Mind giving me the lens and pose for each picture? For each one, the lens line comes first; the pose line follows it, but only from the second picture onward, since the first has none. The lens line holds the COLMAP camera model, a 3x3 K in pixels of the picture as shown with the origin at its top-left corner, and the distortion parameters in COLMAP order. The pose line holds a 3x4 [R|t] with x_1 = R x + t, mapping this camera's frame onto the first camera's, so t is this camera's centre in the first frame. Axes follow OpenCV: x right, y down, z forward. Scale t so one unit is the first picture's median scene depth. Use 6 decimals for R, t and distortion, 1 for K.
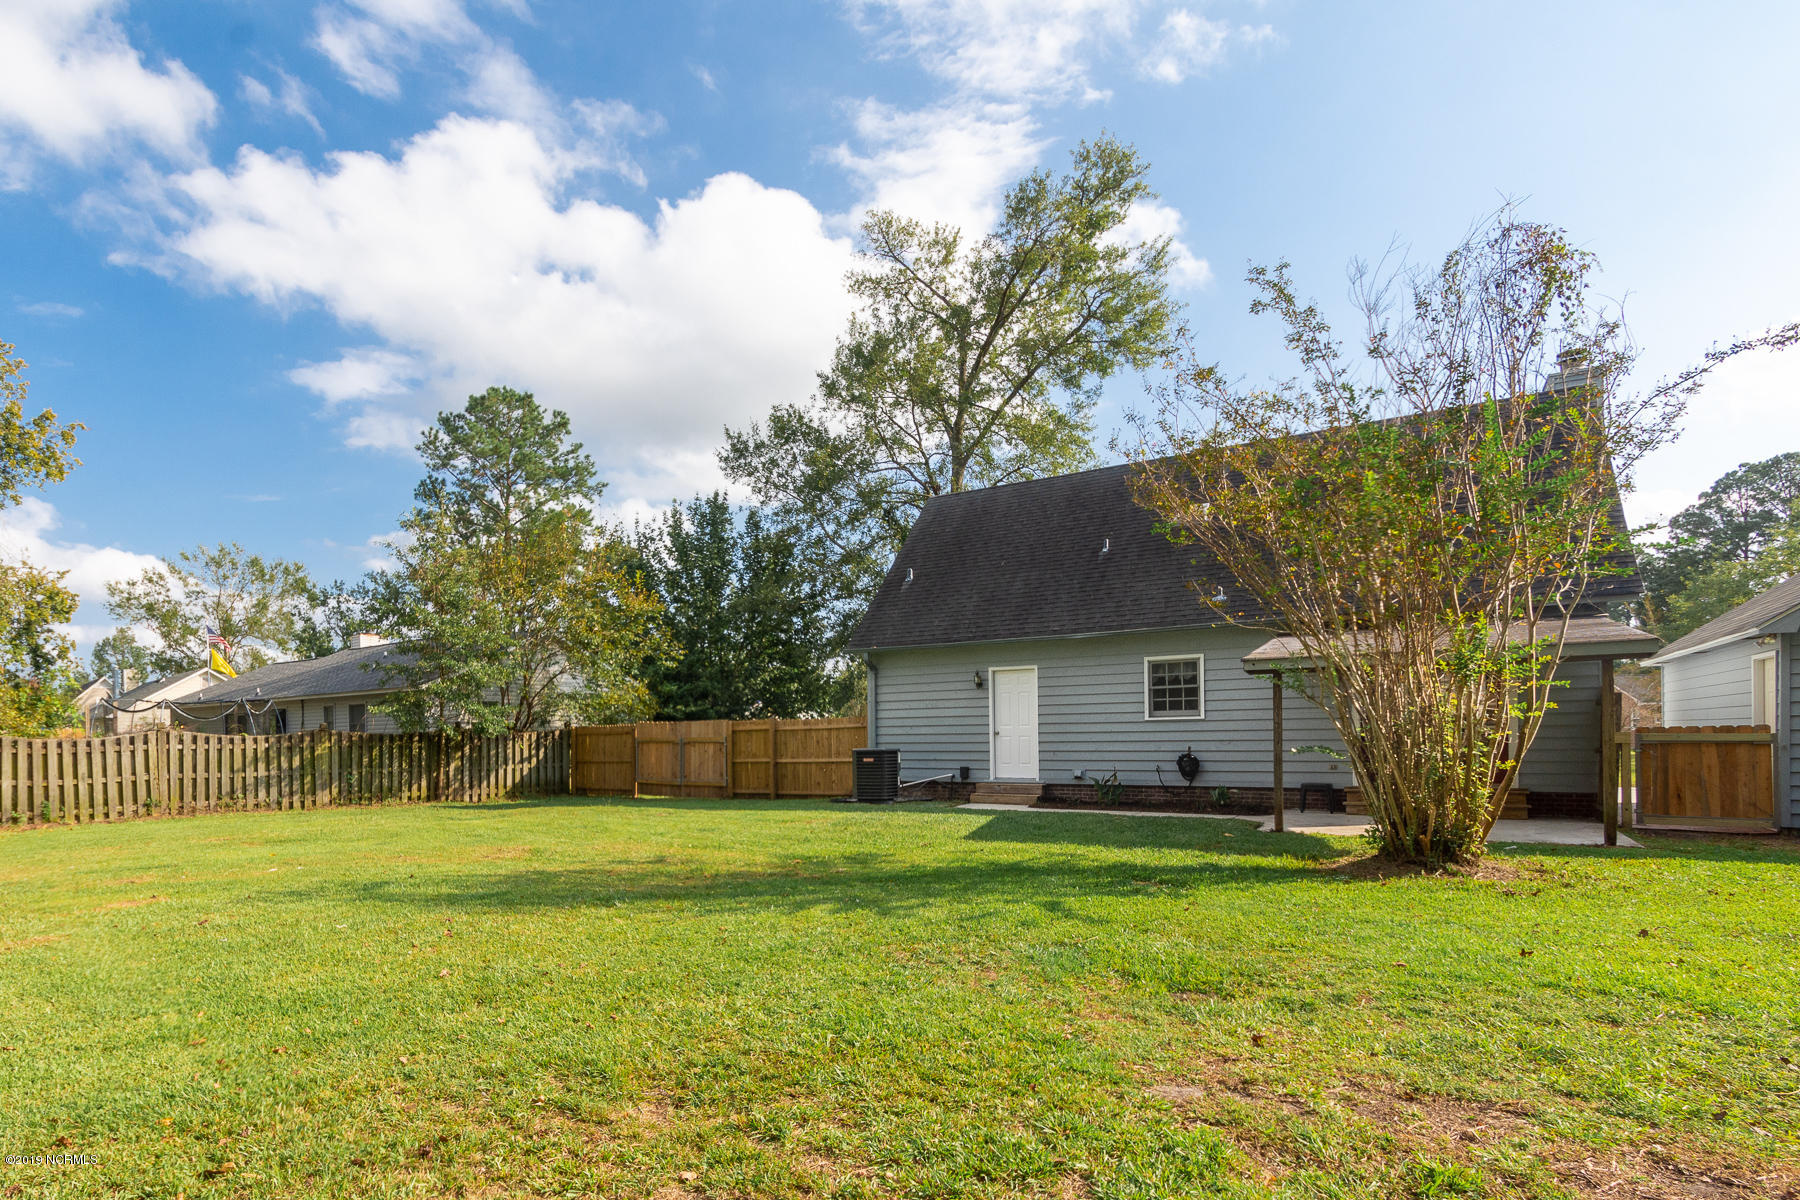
lens RADIAL K [[973.0, 0, 724.6], [0, 973.0, 742.4], [0, 0, 1]] dist [0.009948, 0.000420]
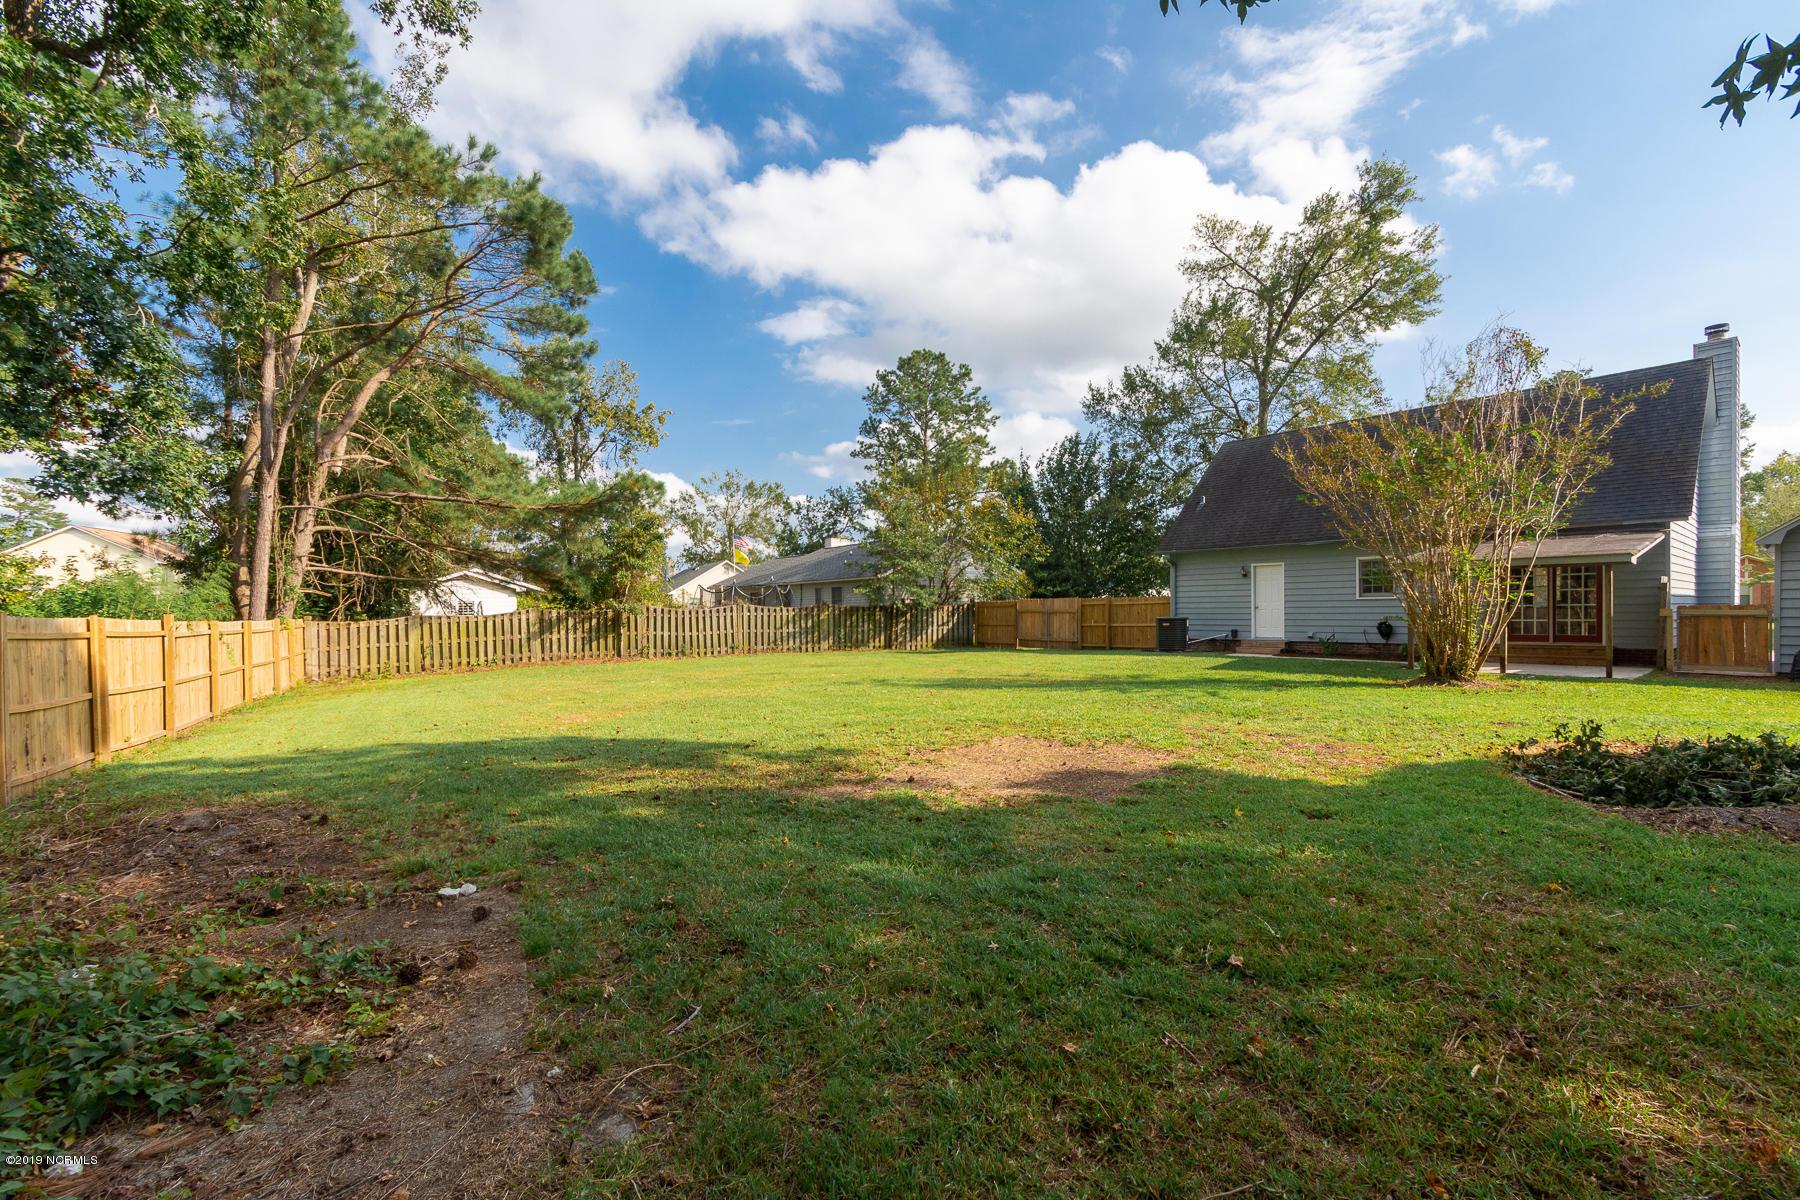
lens RADIAL K [[821.1, 0, 900.0], [0, 821.1, 600.0], [0, 0, 1]] dist [0.017741, 0.000201]
pose [[0.971073, 0.000766, -0.238780, 0.038401], [-0.004343, 0.999886, -0.014457, -0.000102], [0.238742, 0.015076, 0.970966, -0.296751]]
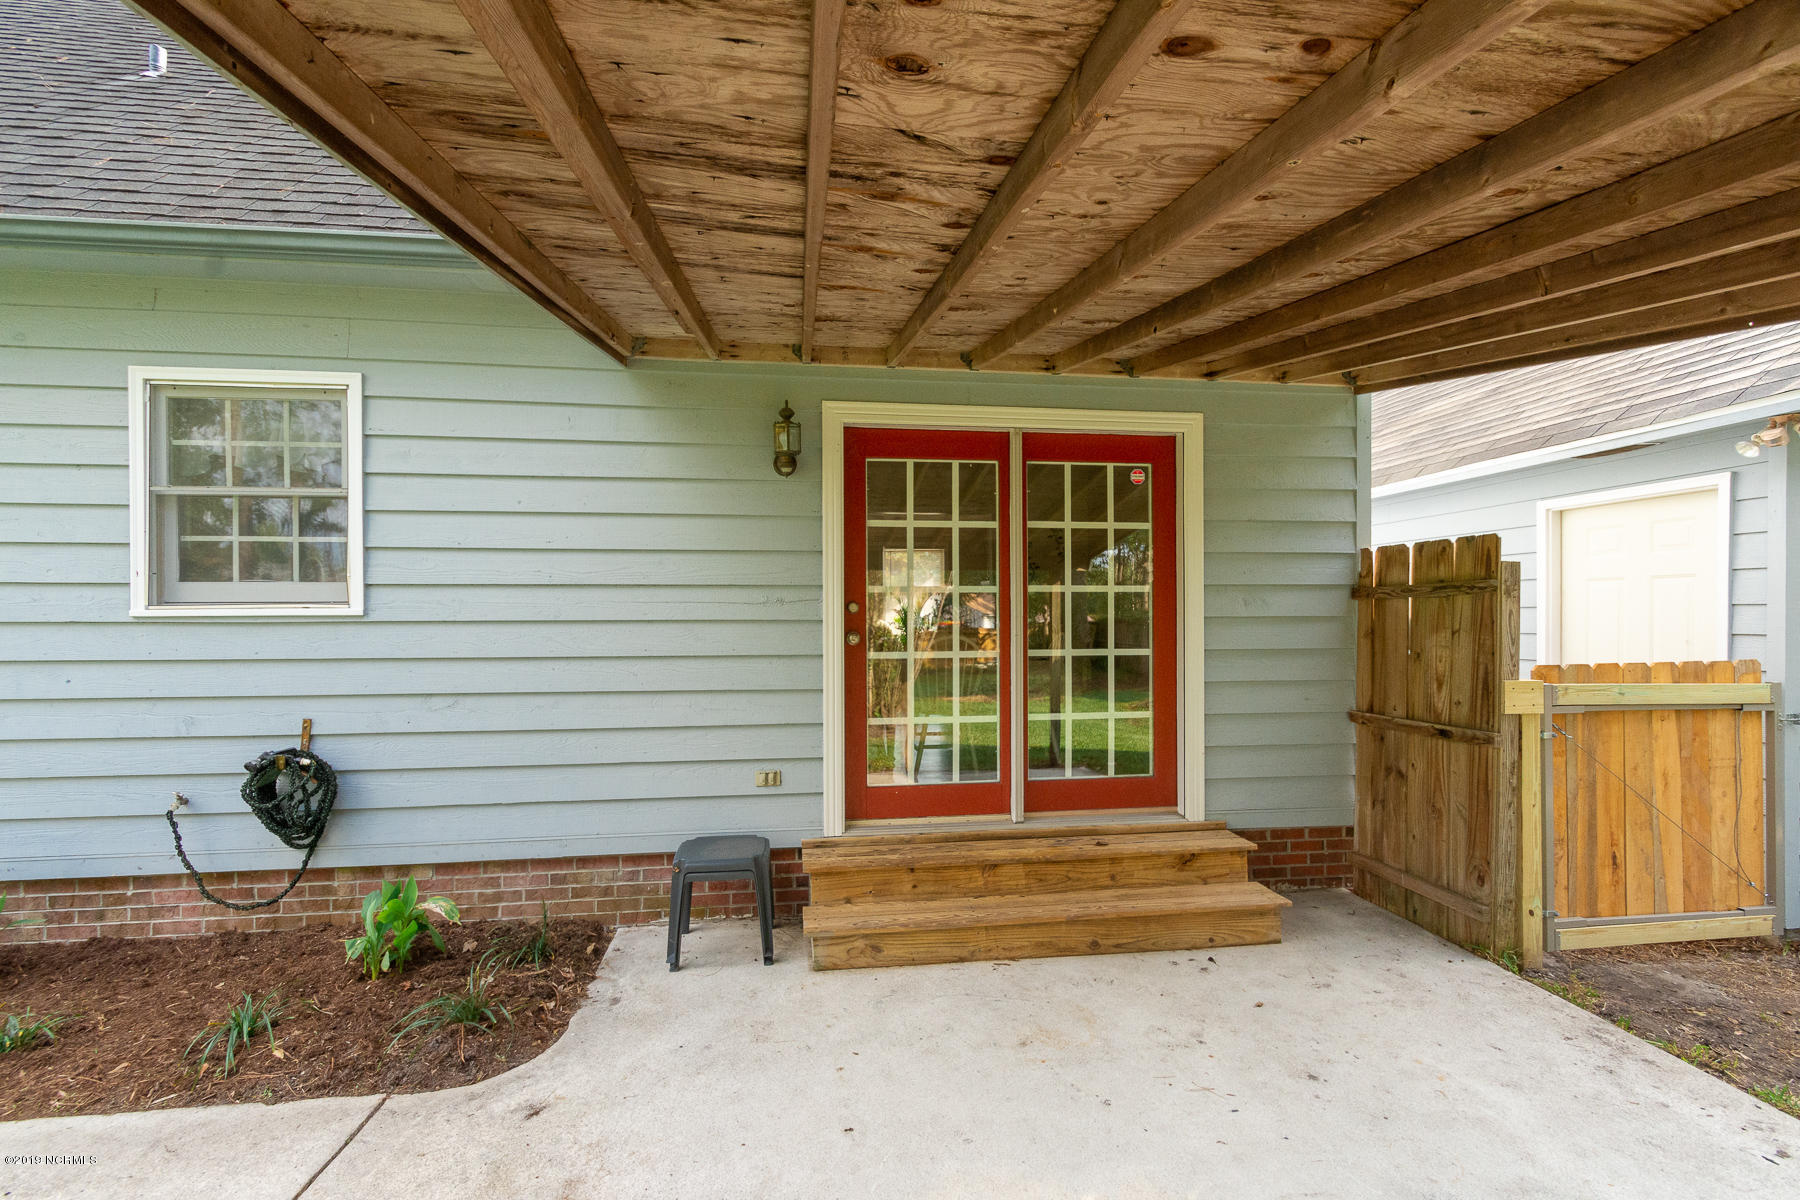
lens RADIAL K [[796.6, 0, 909.2], [0, 796.6, 627.4], [0, 0, 1]] dist [0.002419, 0.000099]
pose [[0.726033, 0.005090, 0.687641, 0.320779], [-0.003589, 0.999987, -0.003613, -0.014528], [-0.687651, 0.000155, 0.726042, 0.523862]]
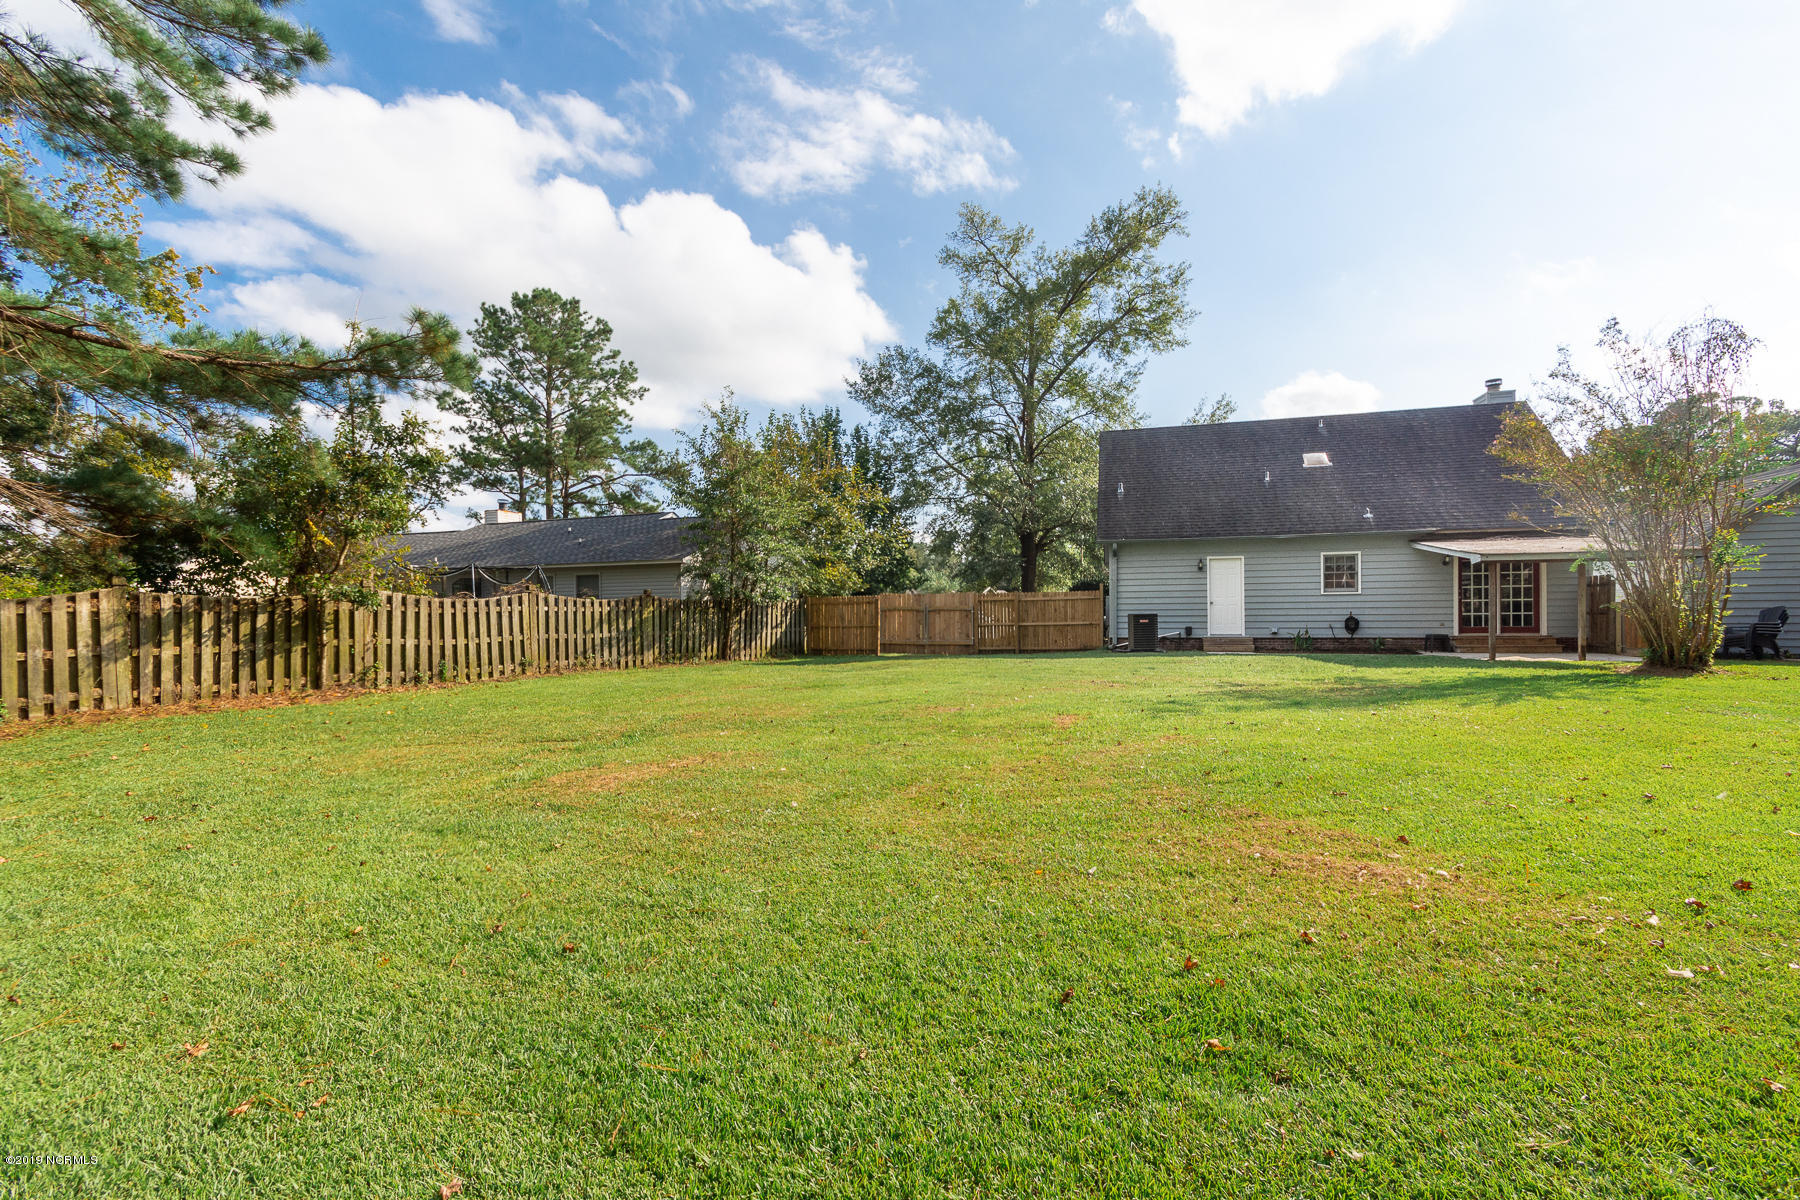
lens RADIAL K [[796.6, 0, 909.2], [0, 796.6, 627.4], [0, 0, 1]] dist [0.002419, 0.000099]
pose [[0.935285, 0.000090, 0.353896, -0.438450], [-0.002225, 0.999982, 0.005626, 0.016749], [-0.353889, -0.006049, 0.935268, 0.056412]]
